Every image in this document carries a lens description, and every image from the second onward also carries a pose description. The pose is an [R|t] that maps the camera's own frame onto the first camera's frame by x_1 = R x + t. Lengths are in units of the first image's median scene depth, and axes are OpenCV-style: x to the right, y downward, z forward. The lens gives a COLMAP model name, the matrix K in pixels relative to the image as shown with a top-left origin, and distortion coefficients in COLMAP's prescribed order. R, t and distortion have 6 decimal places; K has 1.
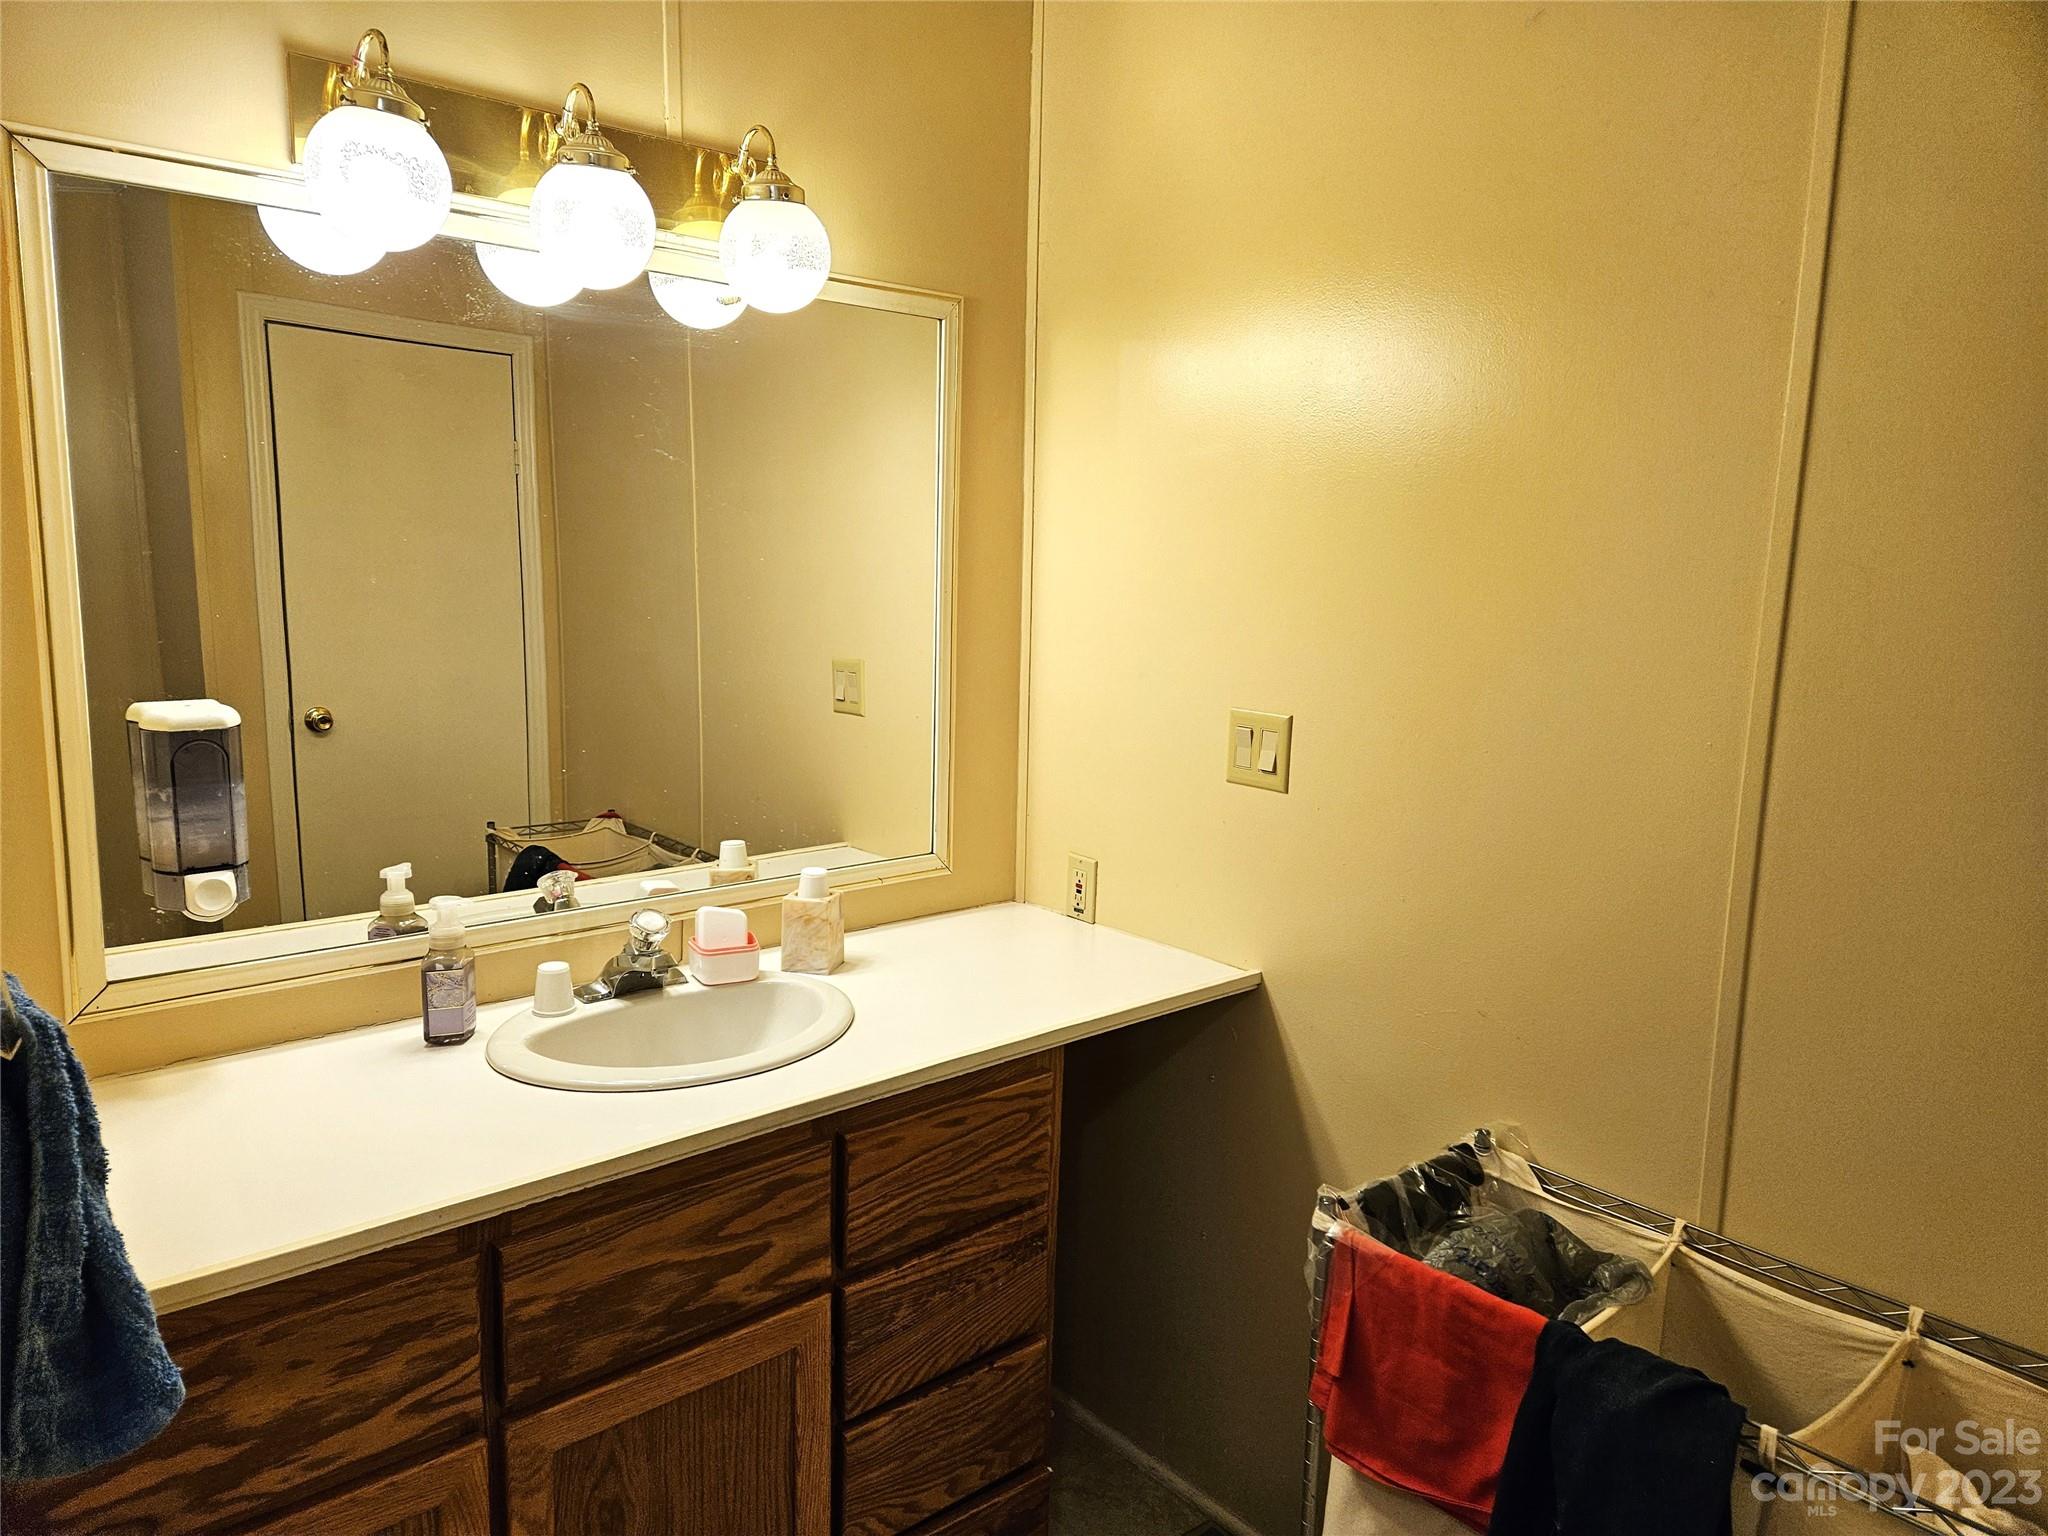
lens RADIAL K [[1355.6, 0, 993.5], [0, 1355.6, 765.5], [0, 0, 1]] dist [0.075516, -0.063628]
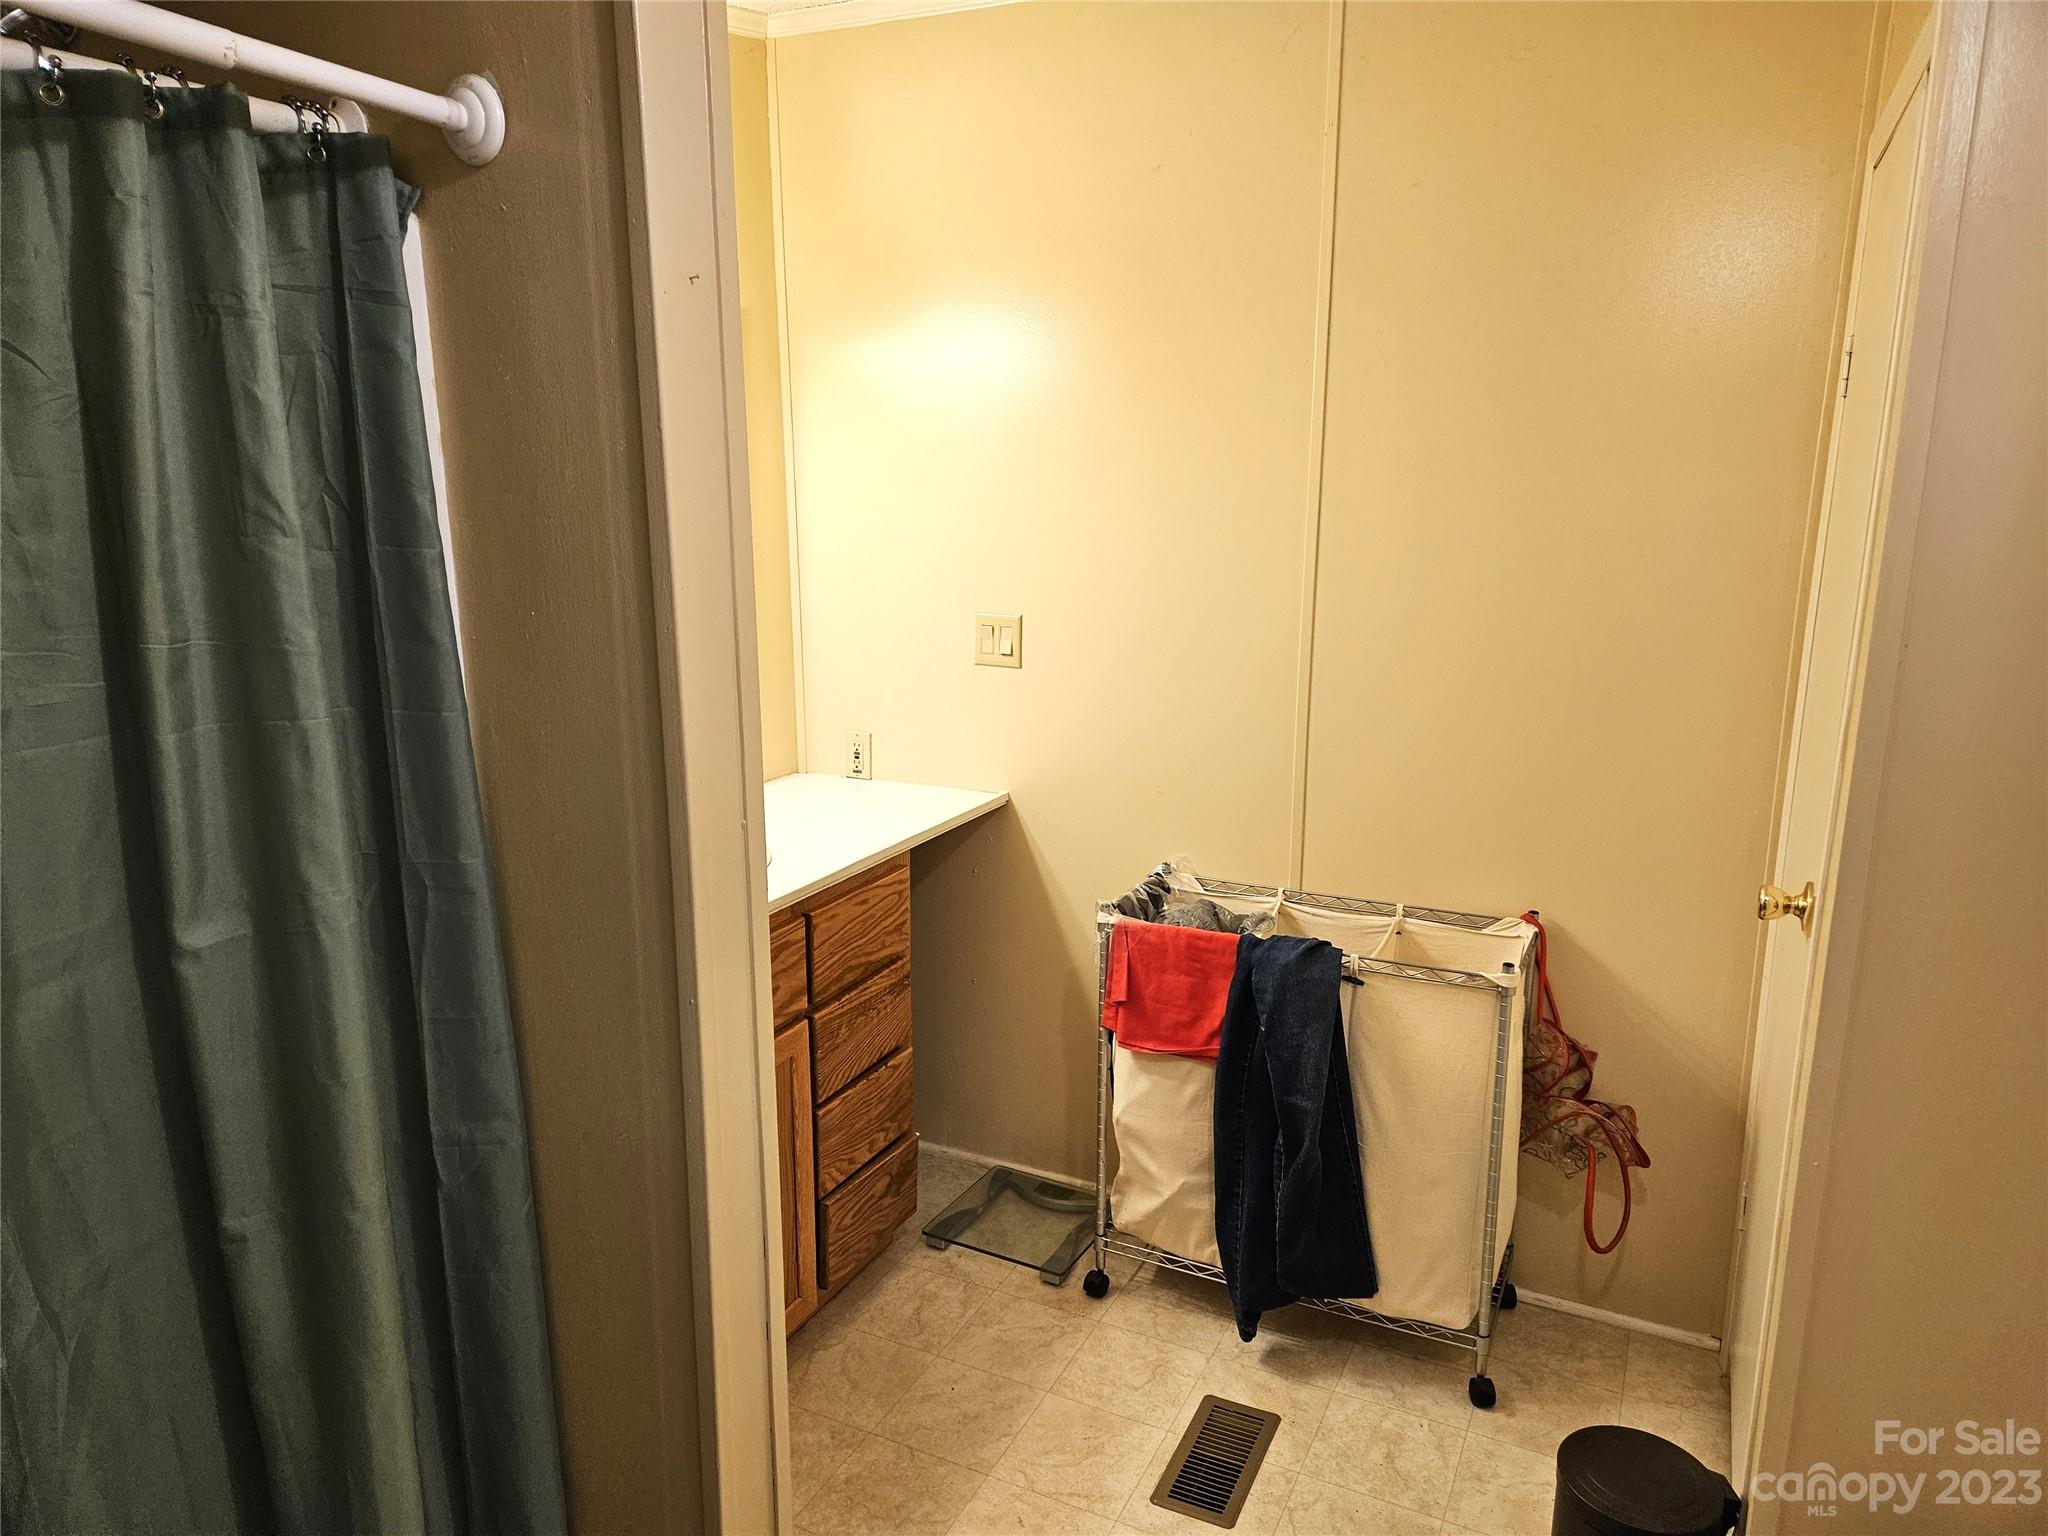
lens RADIAL K [[1355.6, 0, 1019.9], [0, 1355.6, 778.0], [0, 0, 1]] dist [0.075516, -0.063628]
pose [[0.914896, -0.106999, 0.389252, -0.449317], [0.080526, 0.993227, 0.083755, 0.018128], [-0.395577, -0.045282, 0.917316, -0.433649]]
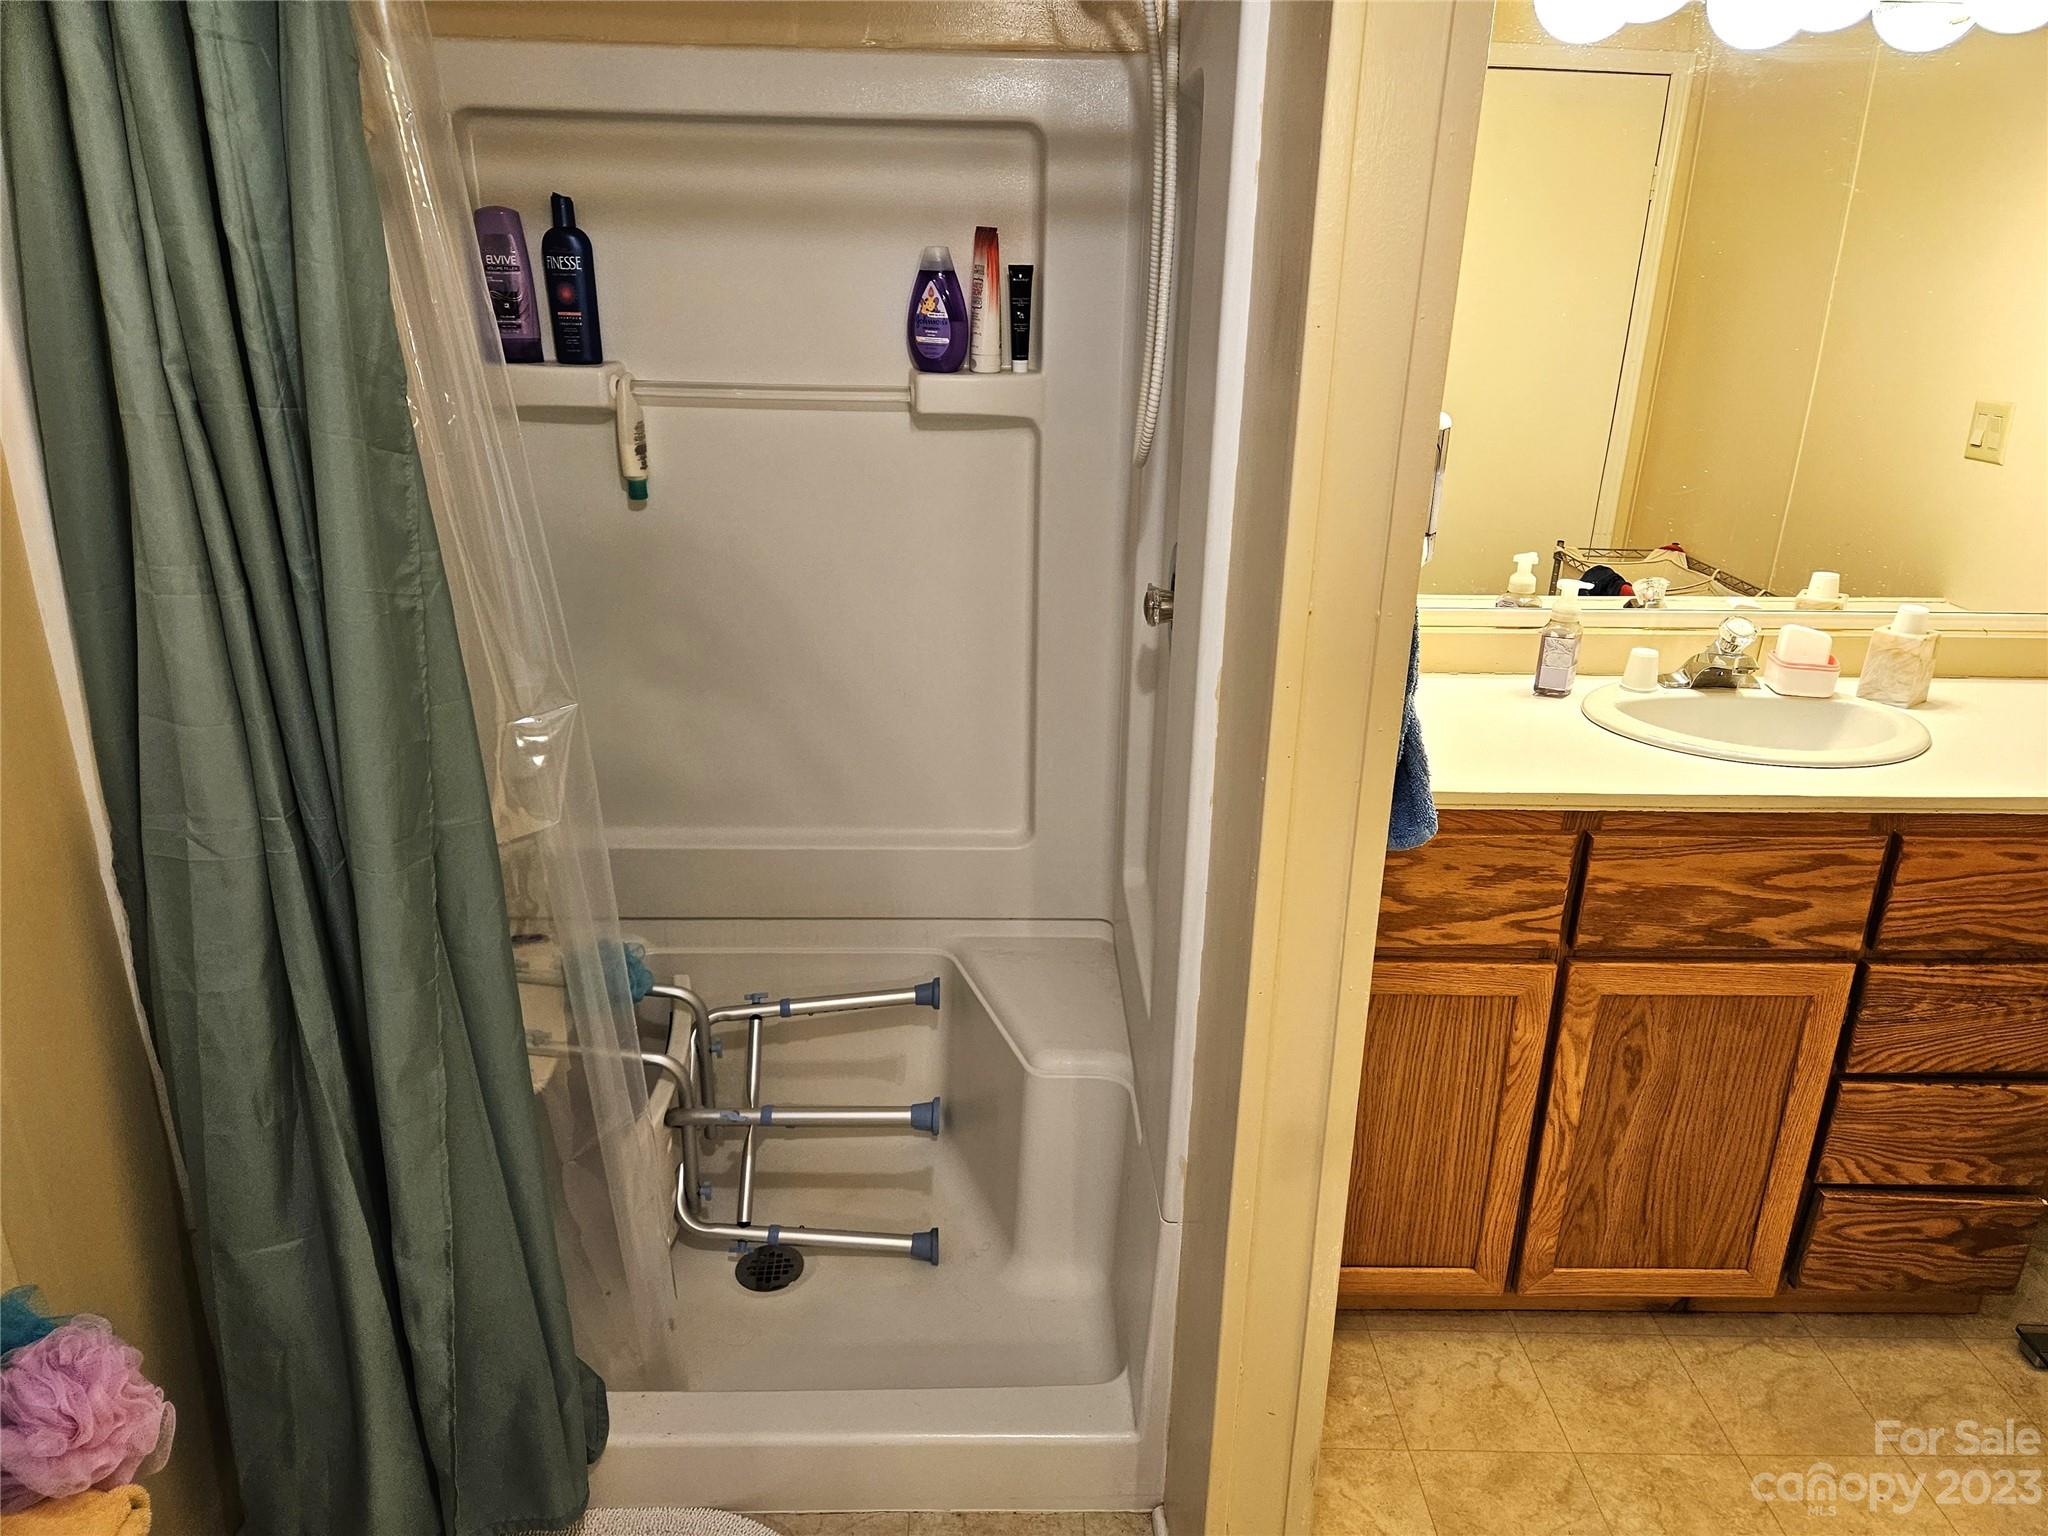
lens RADIAL K [[1355.6, 0, 1036.6], [0, 1355.6, 767.3], [0, 0, 1]] dist [0.075516, -0.063628]
pose [[0.775206, 0.214400, -0.594213, 0.001974], [-0.099184, 0.970286, 0.220697, 0.035948], [0.623874, -0.112149, 0.773436, -0.304097]]
